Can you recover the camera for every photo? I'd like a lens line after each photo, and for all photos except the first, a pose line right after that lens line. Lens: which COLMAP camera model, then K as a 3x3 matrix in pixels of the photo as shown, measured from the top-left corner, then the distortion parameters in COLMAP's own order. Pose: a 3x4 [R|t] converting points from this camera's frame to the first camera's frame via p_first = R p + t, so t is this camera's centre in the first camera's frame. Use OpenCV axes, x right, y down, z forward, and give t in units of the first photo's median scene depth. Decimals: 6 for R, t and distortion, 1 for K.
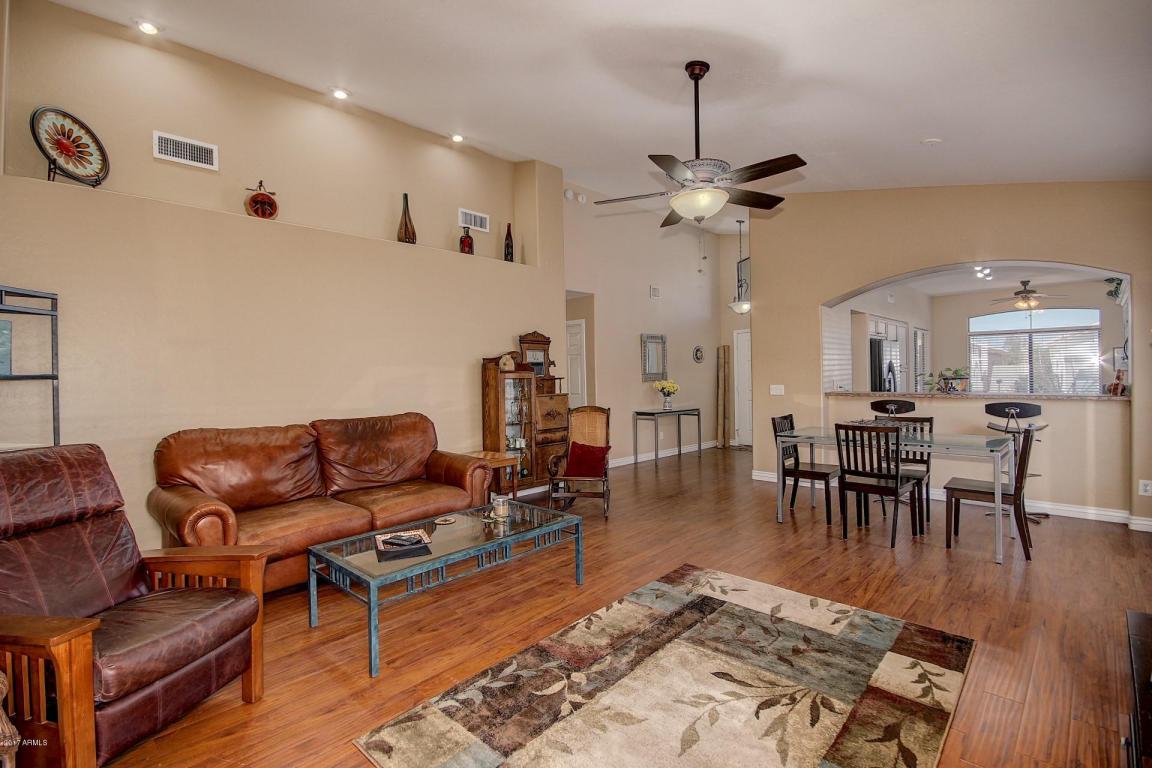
lens RADIAL K [[537.3, 0, 561.0], [0, 537.3, 377.7], [0, 0, 1]] dist [-0.001740, -0.000582]
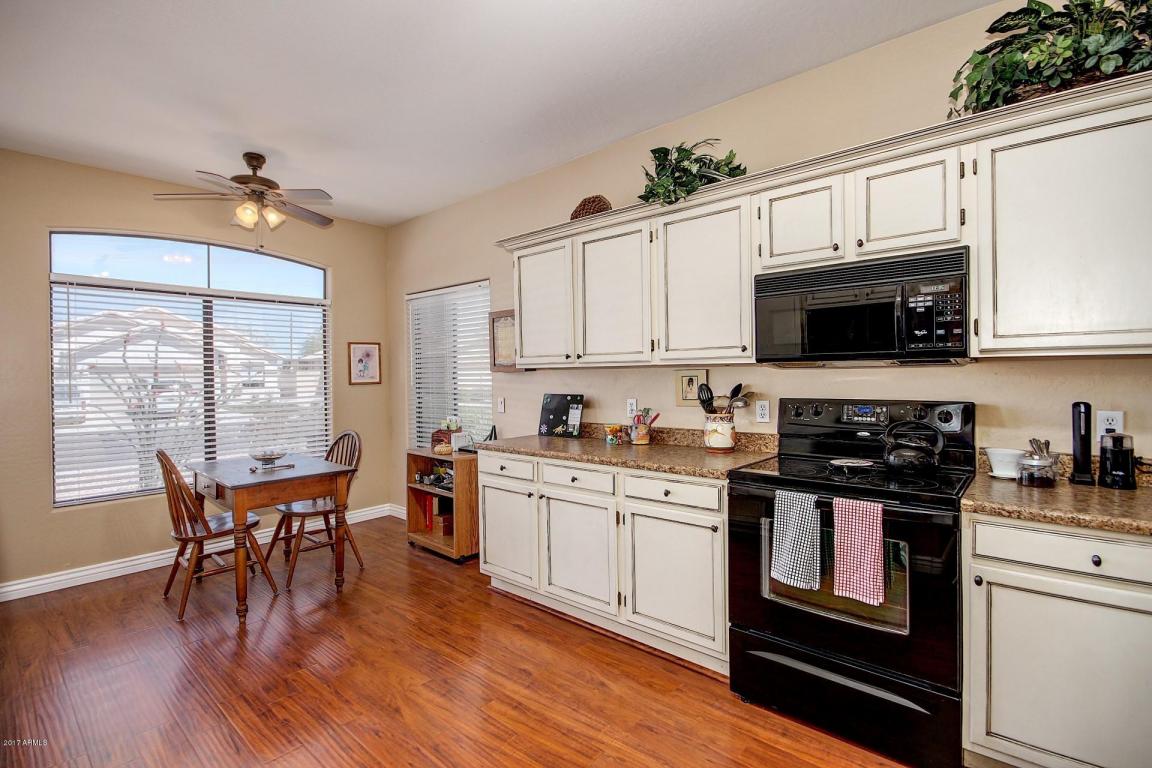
lens RADIAL K [[530.2, 0, 585.6], [0, 530.2, 375.9], [0, 0, 1]] dist [-0.008461, -0.000984]
pose [[-0.077888, 0.014077, 0.996863, 0.704699], [0.019129, 0.999737, -0.012623, -0.015548], [-0.996779, 0.018086, -0.078137, 1.197942]]
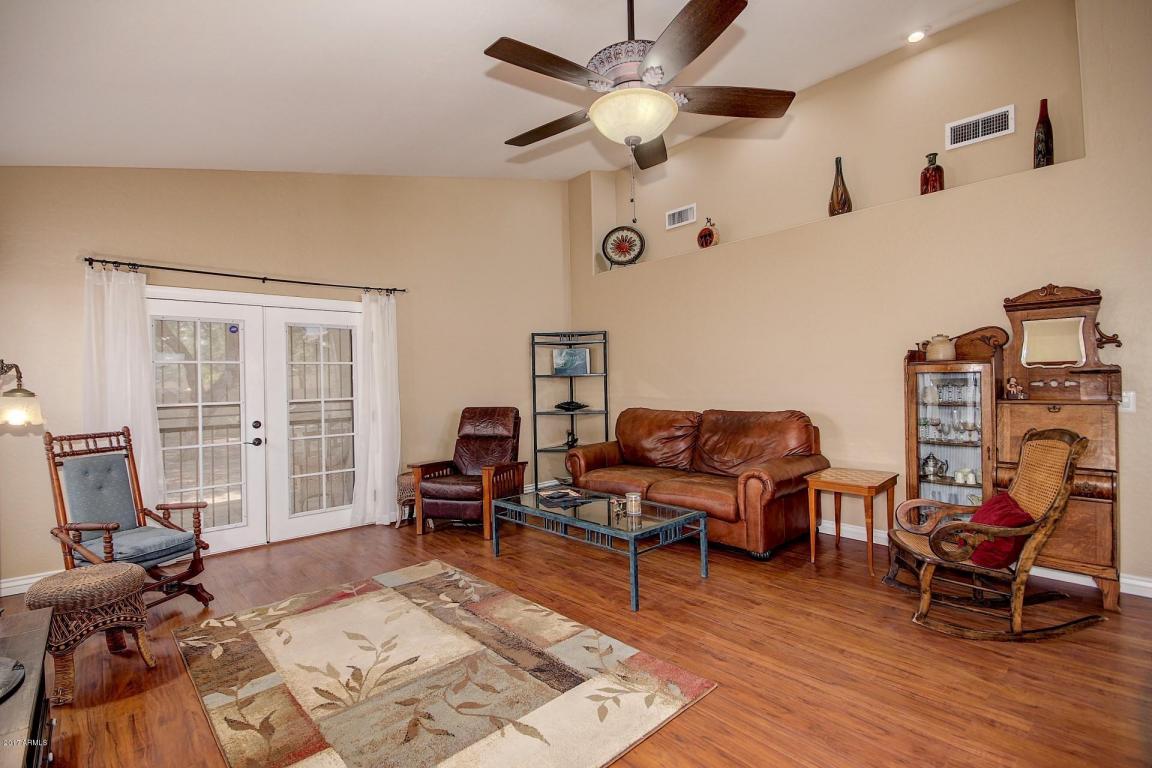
lens RADIAL K [[533.7, 0, 570.6], [0, 533.7, 377.4], [0, 0, 1]] dist [-0.002435, -0.000076]
pose [[-0.068626, 0.014482, -0.997537, 0.539042], [0.021670, 0.999680, 0.013023, -0.010153], [0.997407, -0.020723, -0.068918, 0.563517]]
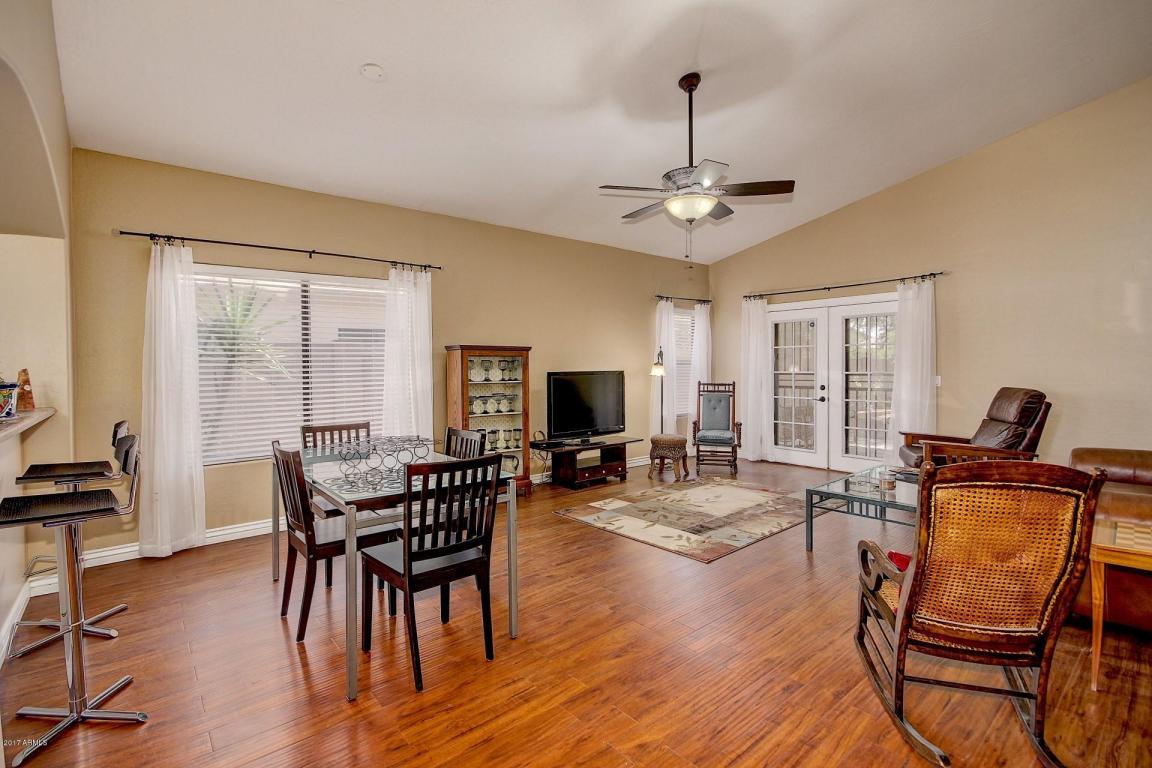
lens RADIAL K [[523.0, 0, 561.8], [0, 523.0, 379.4], [0, 0, 1]] dist [-0.003079, -0.000328]
pose [[-0.994198, 0.023065, 0.105067, 0.243630], [0.025784, 0.999365, 0.024603, -0.001658], [-0.104432, 0.027169, -0.994161, 1.228434]]
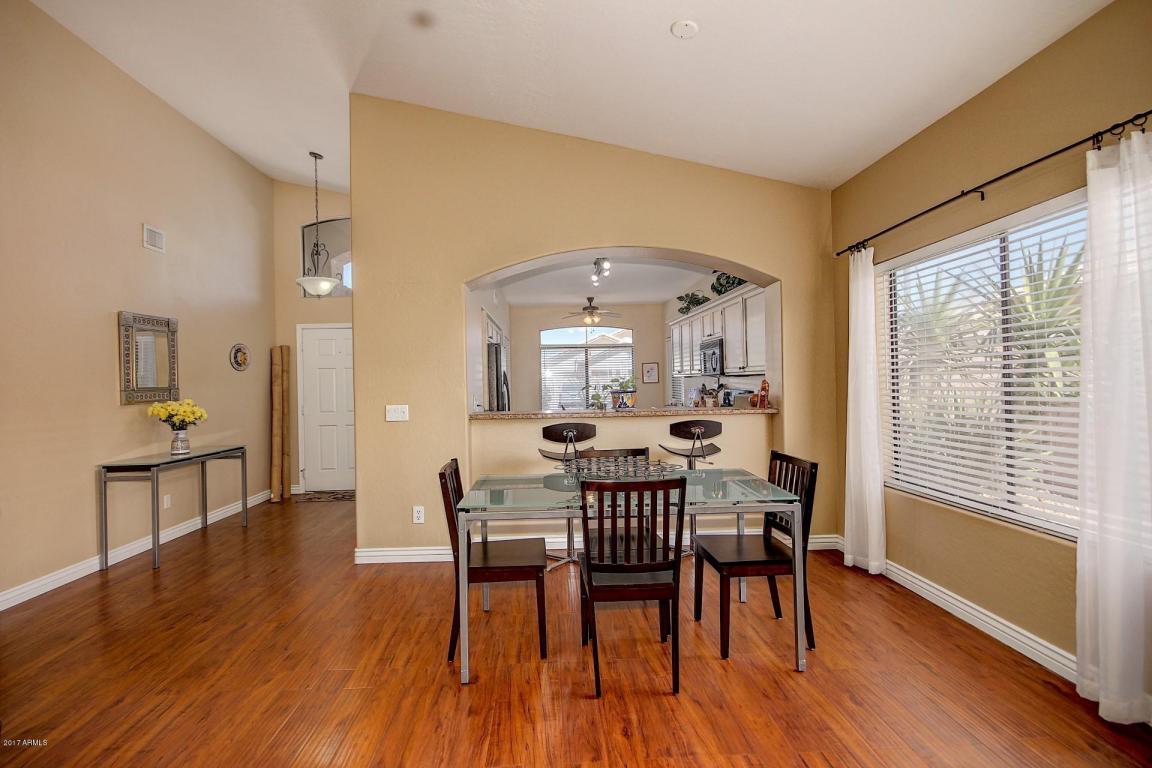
lens RADIAL K [[544.2, 0, 577.1], [0, 544.2, 377.3], [0, 0, 1]] dist [-0.001977, -0.000804]
pose [[0.668870, 0.006715, 0.743349, 0.080037], [0.012177, 0.999726, -0.019987, -0.004437], [-0.743280, 0.022420, 0.668605, 0.464360]]
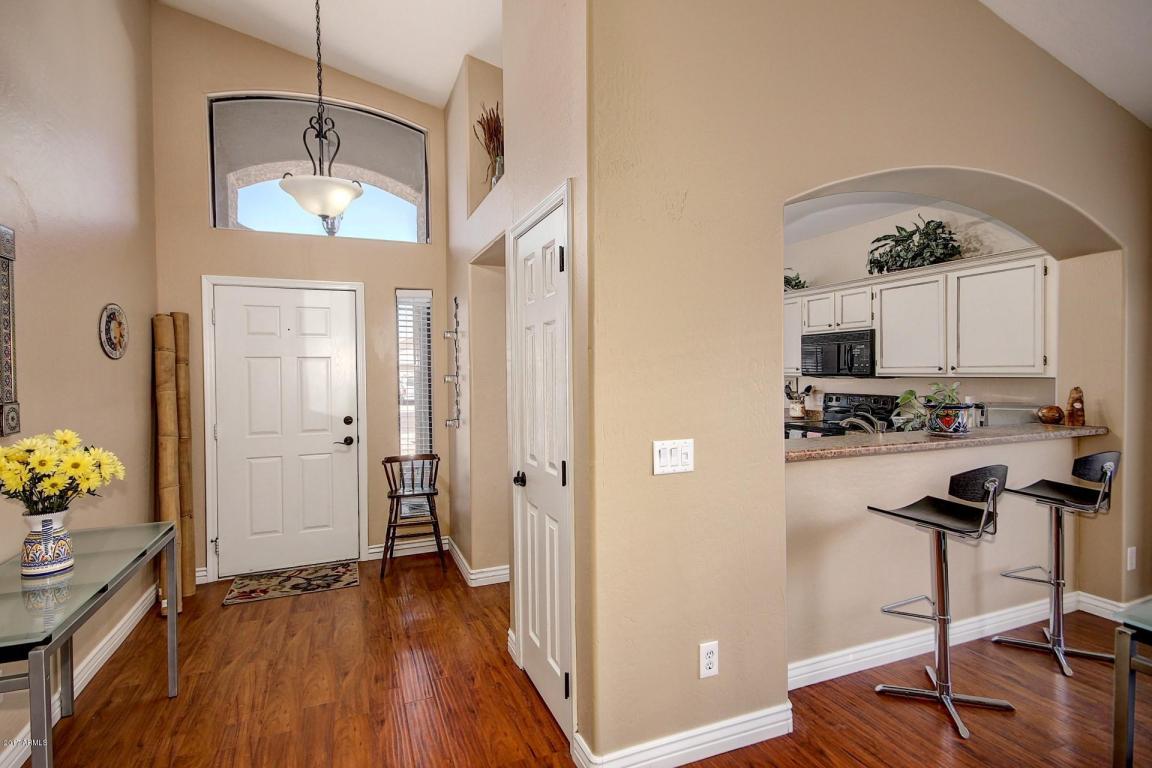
lens RADIAL K [[558.5, 0, 576.1], [0, 558.5, 376.5], [0, 0, 1]] dist [0.012587, -0.000393]
pose [[0.382462, 0.004873, 0.923959, 0.101852], [0.005655, 0.999955, -0.007615, -0.022049], [-0.923954, 0.008138, 0.382417, 1.026922]]
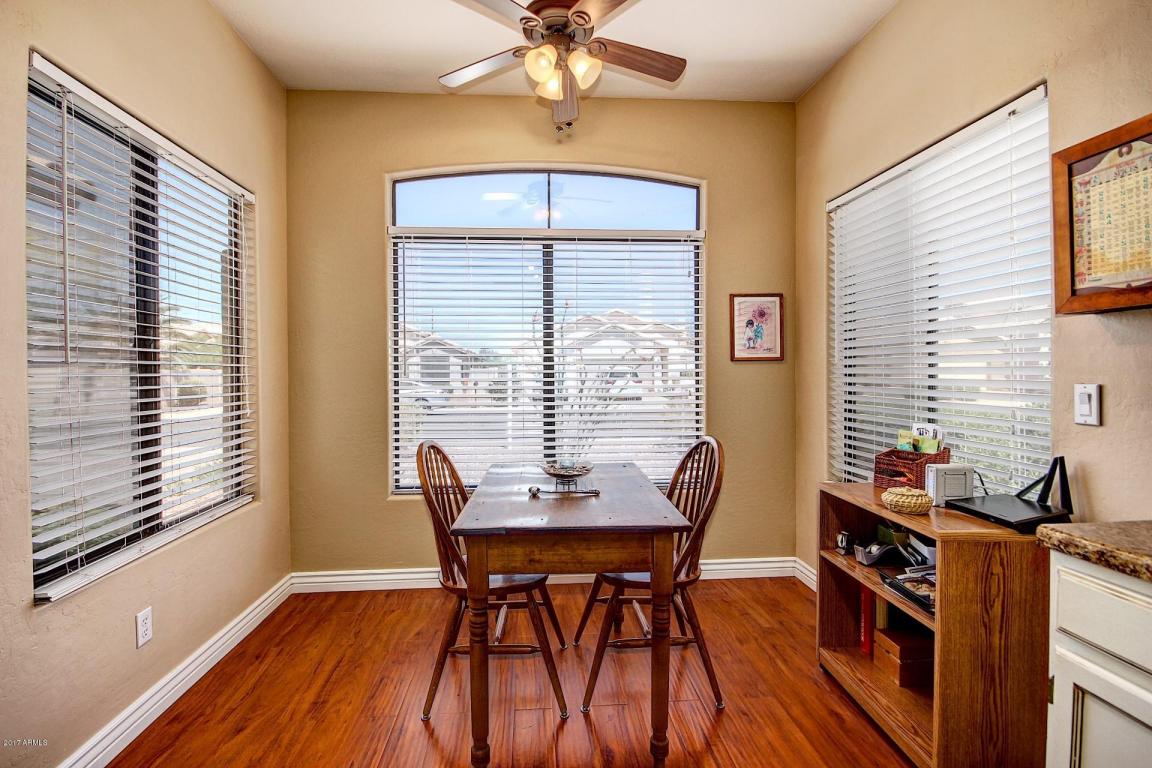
lens RADIAL K [[537.3, 0, 561.0], [0, 537.3, 377.7], [0, 0, 1]] dist [-0.001740, -0.000582]
pose [[0.667634, 0.007444, 0.744452, 1.045500], [-0.003109, 0.999969, -0.007210, 0.001717], [-0.744483, 0.002499, 0.667637, 1.271117]]
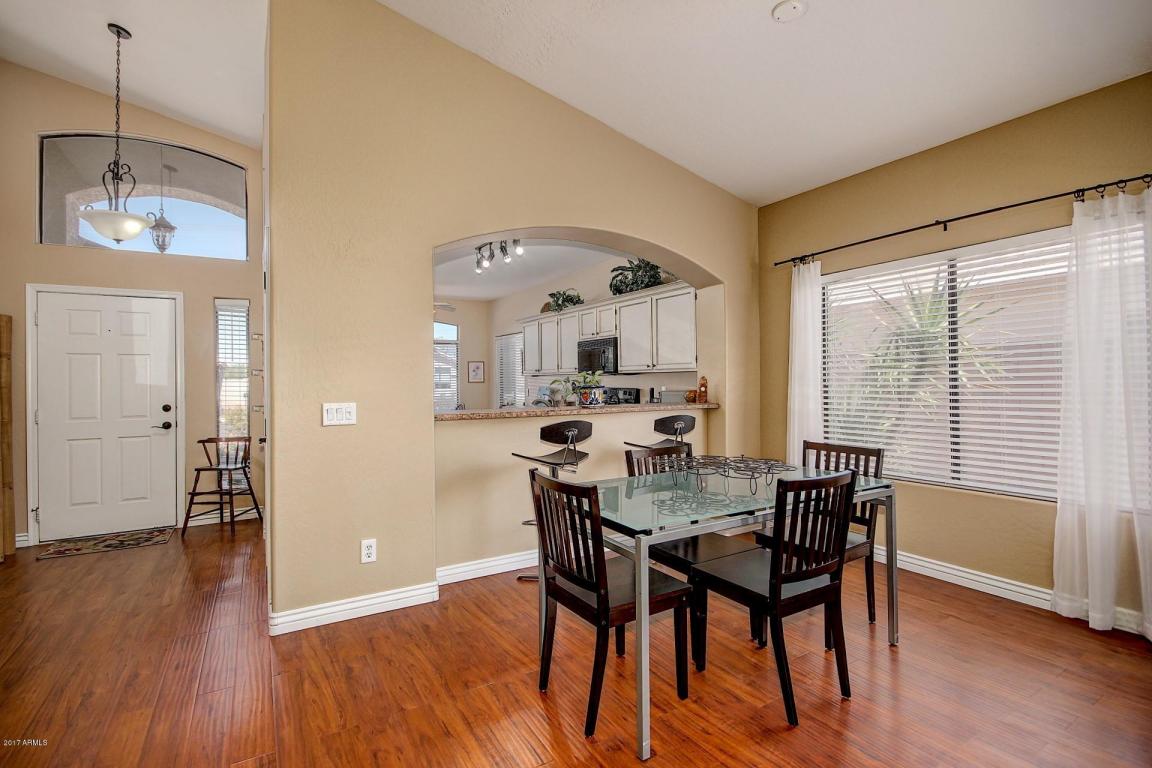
lens RADIAL K [[534.2, 0, 578.4], [0, 534.2, 375.5], [0, 0, 1]] dist [0.000599, -0.007250]
pose [[0.238099, 0.023652, 0.970953, 0.016783], [0.008355, 0.999617, -0.026399, 0.004571], [-0.971205, 0.014398, 0.237810, 0.771247]]
